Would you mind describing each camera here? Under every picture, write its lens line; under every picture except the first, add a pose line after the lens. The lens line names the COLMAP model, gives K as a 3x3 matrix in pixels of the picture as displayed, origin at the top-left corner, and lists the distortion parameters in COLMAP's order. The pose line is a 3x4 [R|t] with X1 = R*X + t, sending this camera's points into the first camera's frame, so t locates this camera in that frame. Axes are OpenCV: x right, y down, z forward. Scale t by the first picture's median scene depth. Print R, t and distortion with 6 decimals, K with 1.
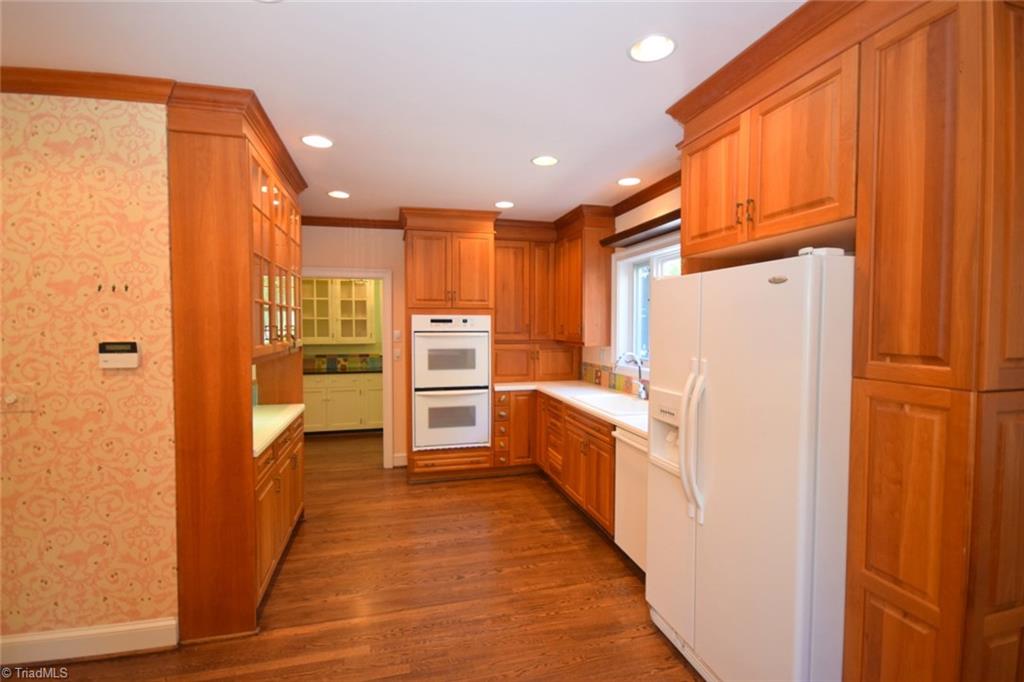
lens RADIAL K [[451.9, 0, 507.4], [0, 451.9, 341.5], [0, 0, 1]] dist [0.000997, 0.000072]
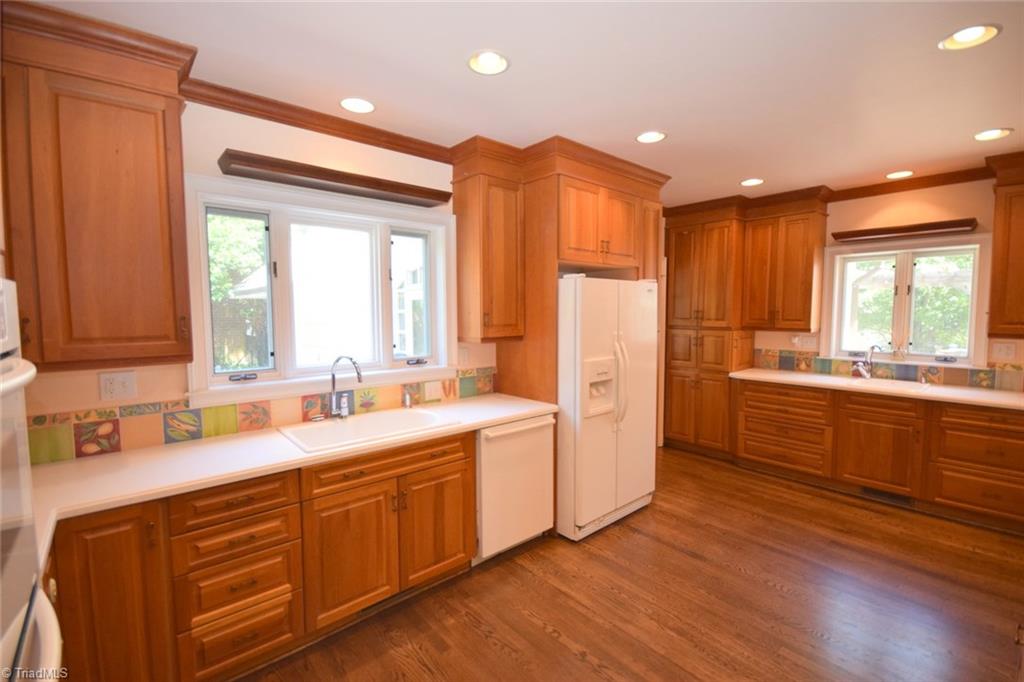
lens RADIAL K [[451.9, 0, 507.4], [0, 451.9, 341.5], [0, 0, 1]] dist [0.000997, 0.000072]
pose [[-0.437802, -0.061214, 0.896985, -0.620024], [0.038187, 0.995513, 0.086576, -0.060951], [-0.898260, 0.072156, -0.433500, 1.473371]]
